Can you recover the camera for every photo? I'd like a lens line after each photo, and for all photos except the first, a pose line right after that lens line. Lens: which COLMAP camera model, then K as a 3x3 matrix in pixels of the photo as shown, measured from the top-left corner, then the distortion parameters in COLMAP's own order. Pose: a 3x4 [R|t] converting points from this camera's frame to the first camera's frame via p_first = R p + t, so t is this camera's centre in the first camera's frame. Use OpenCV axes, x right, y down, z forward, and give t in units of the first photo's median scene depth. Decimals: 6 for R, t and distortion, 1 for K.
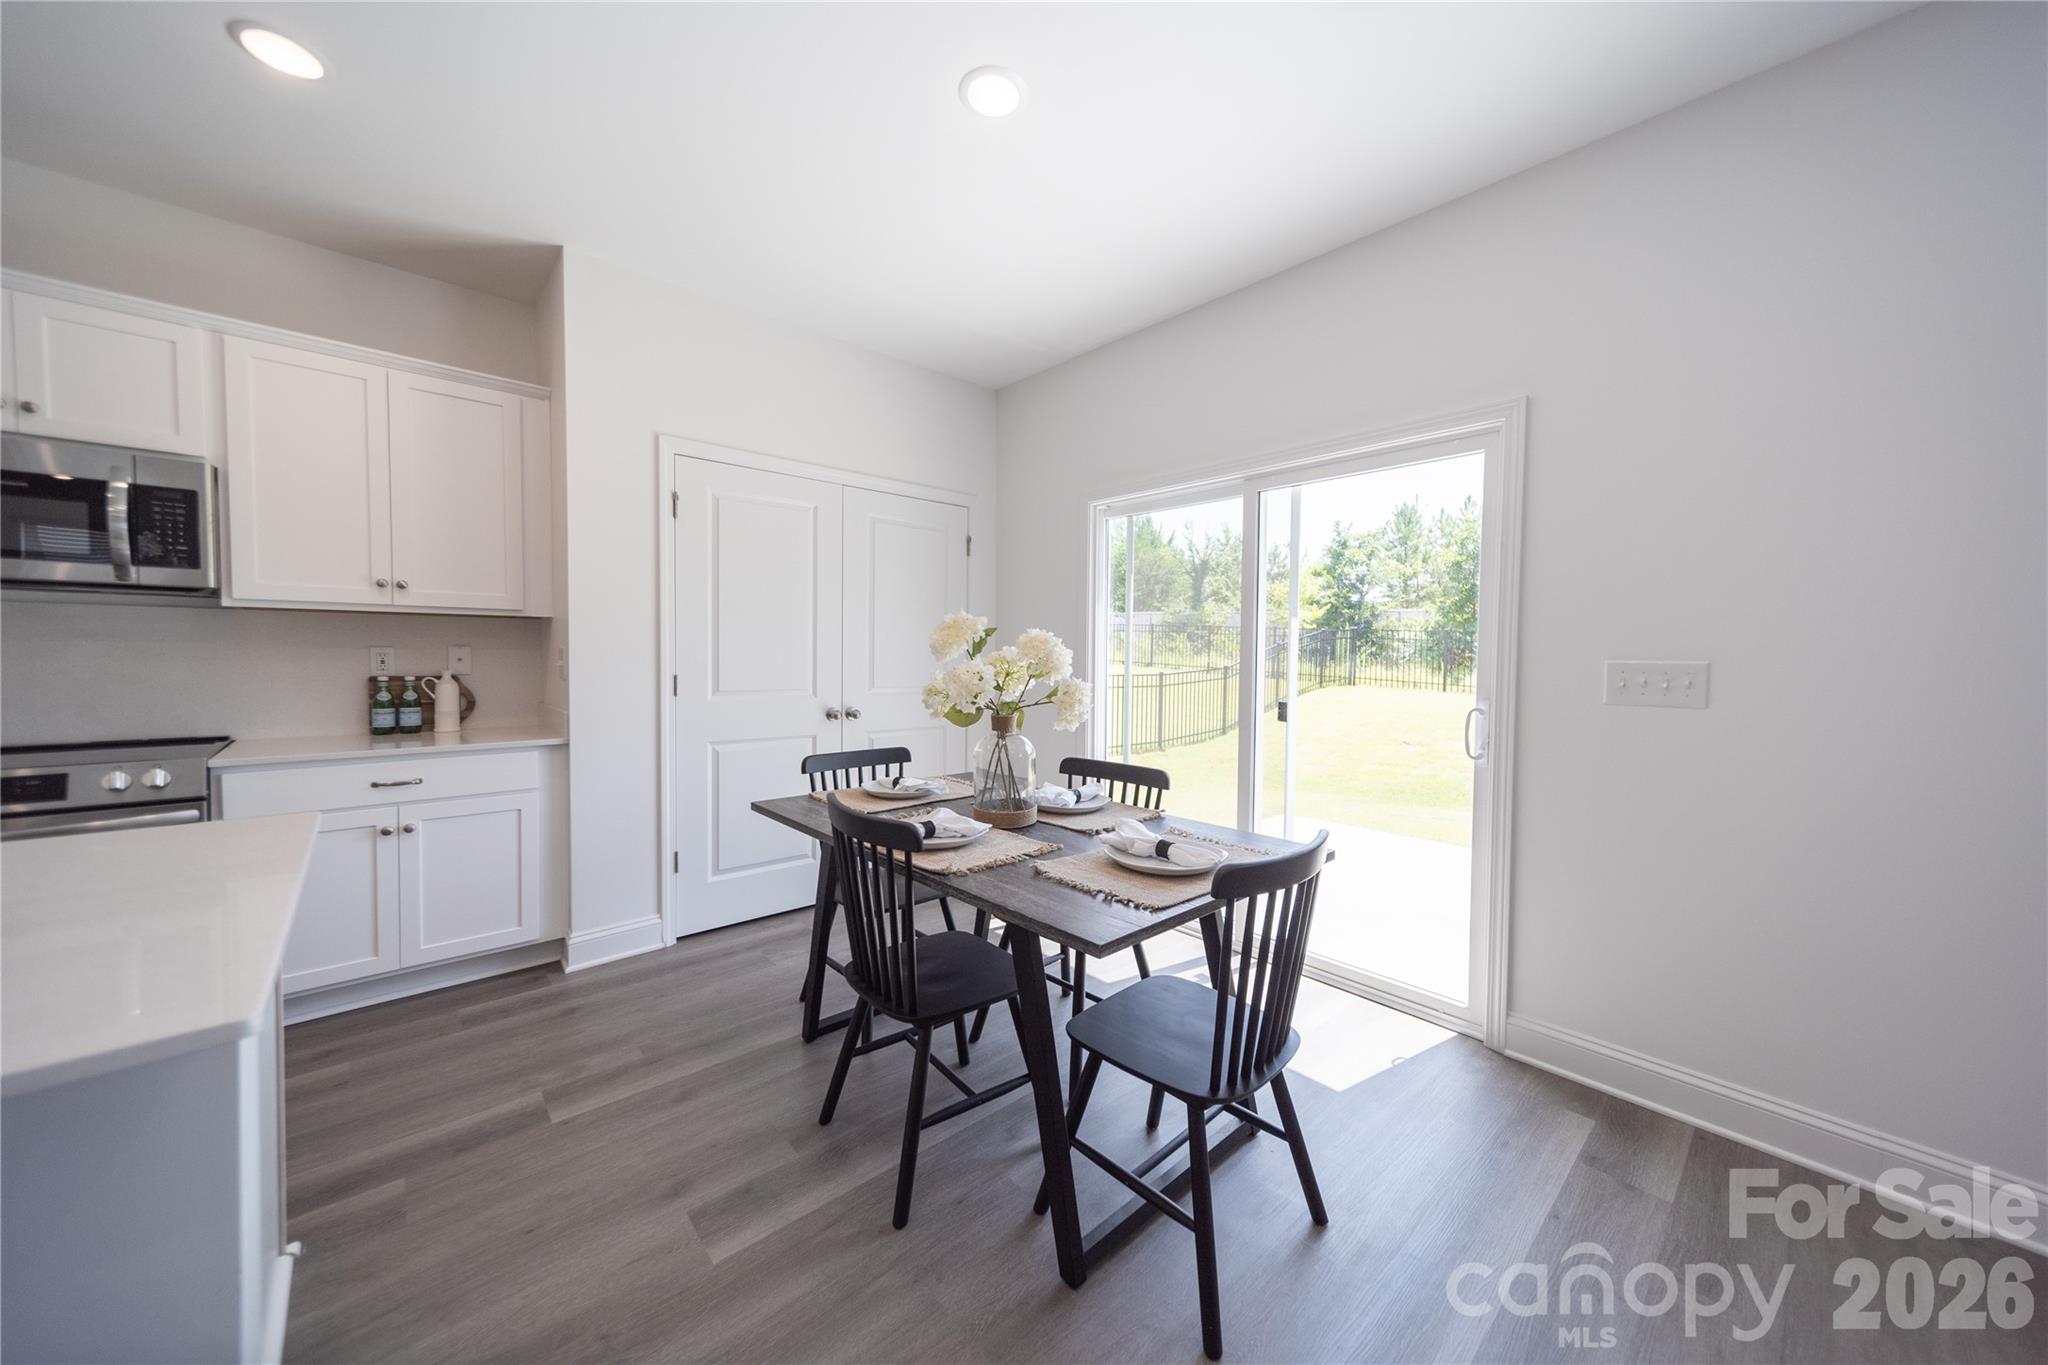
lens RADIAL K [[715.3, 0, 1029.3], [0, 715.3, 675.4], [0, 0, 1]] dist [0.008327, 0.000181]
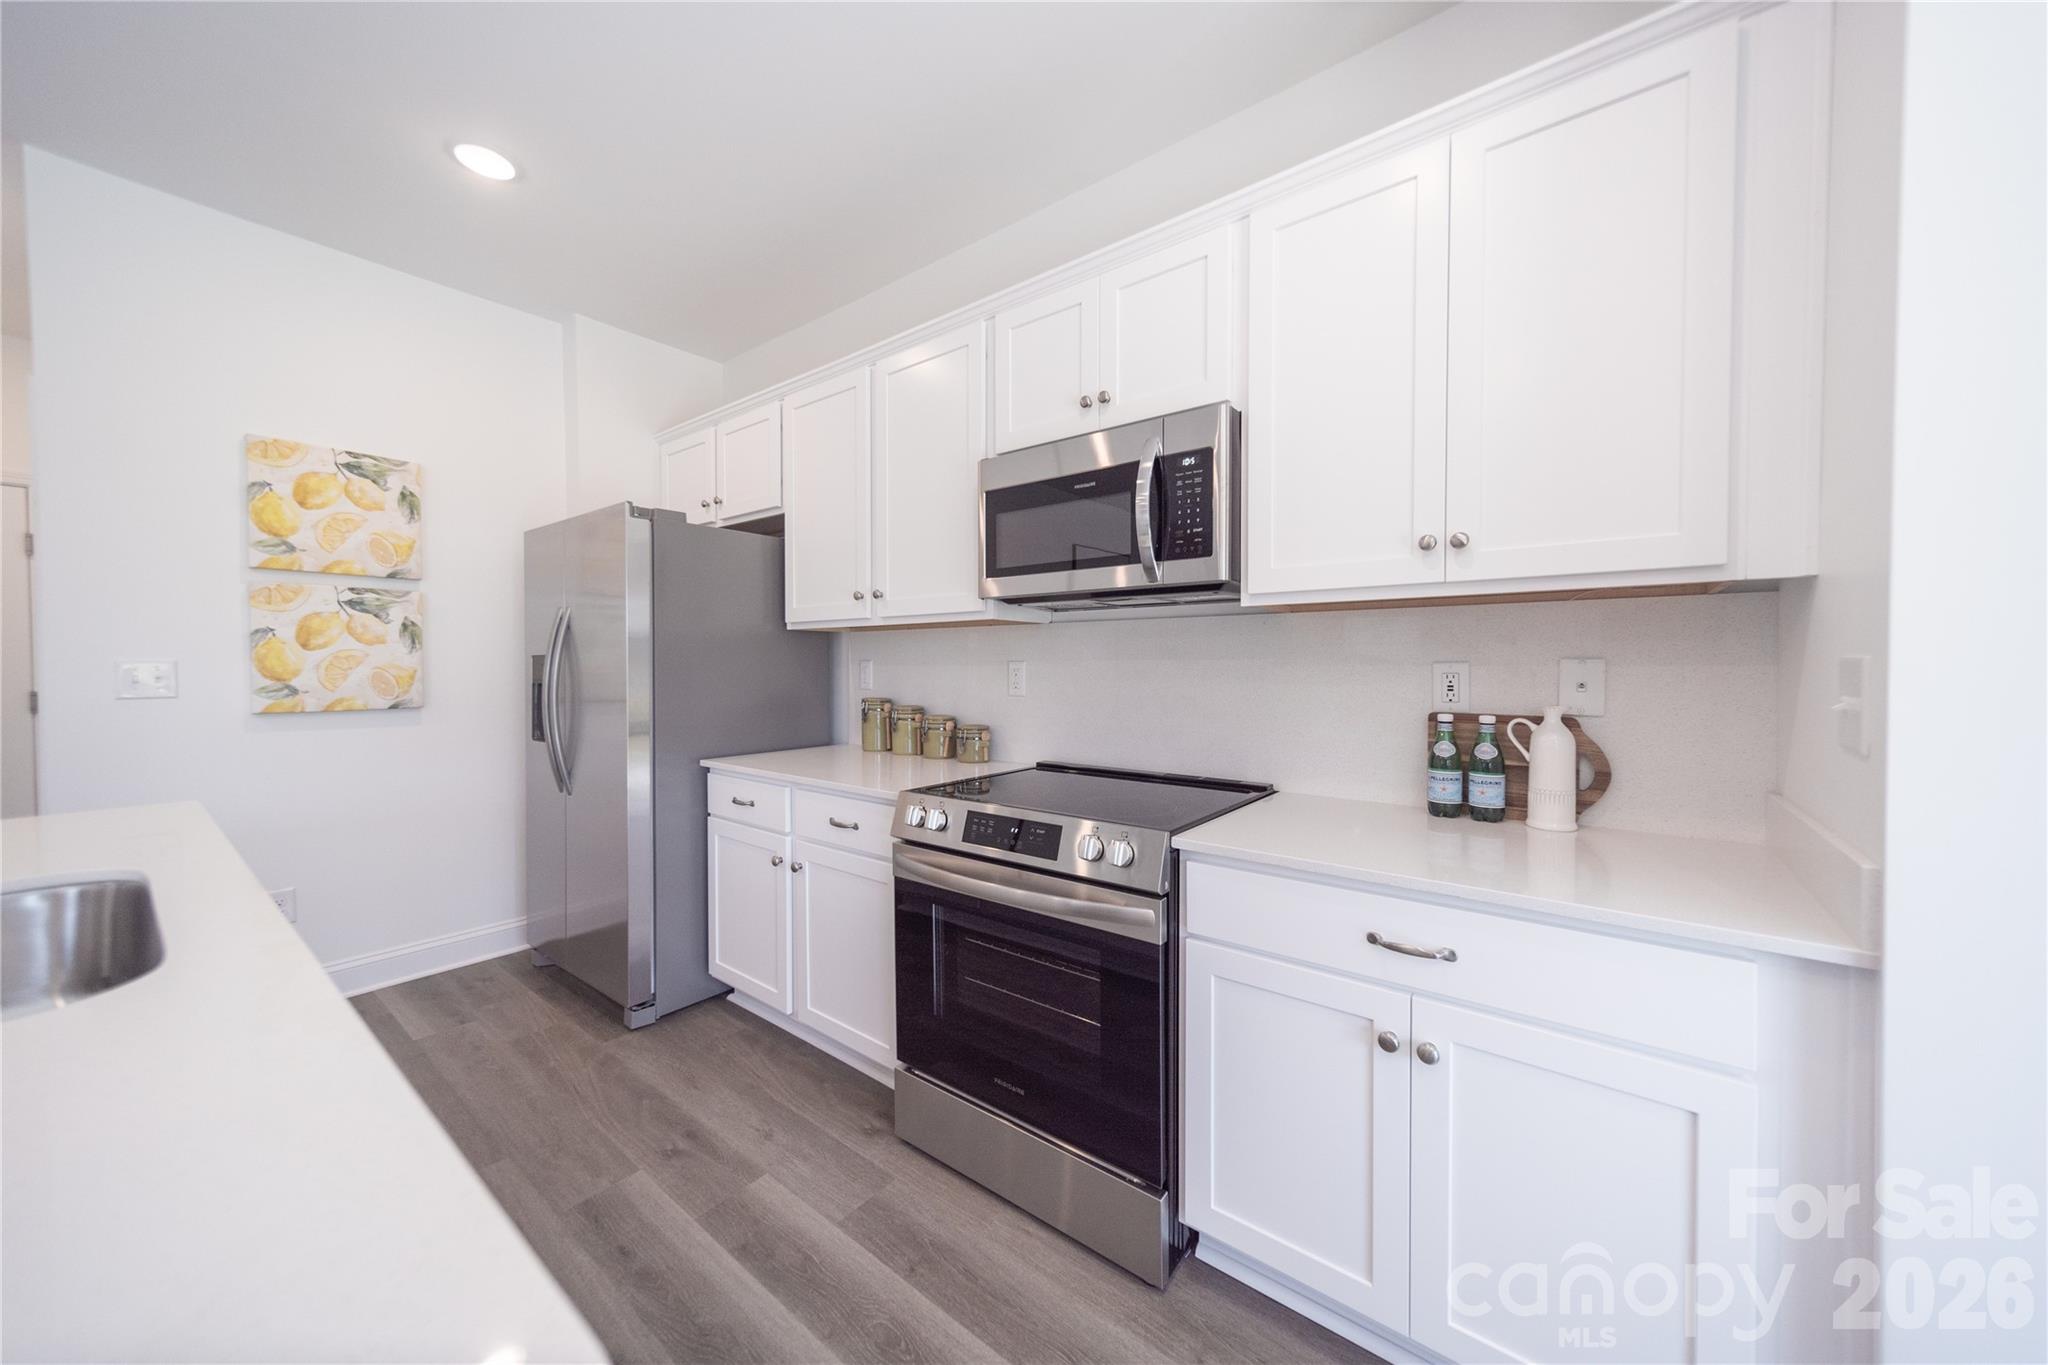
lens RADIAL K [[715.3, 0, 1029.3], [0, 715.3, 675.4], [0, 0, 1]] dist [0.008327, 0.000181]
pose [[0.169966, 0.005603, -0.985434, -0.390434], [-0.027717, 0.999615, 0.000903, -0.020100], [0.985060, 0.027160, 0.170056, 0.573165]]
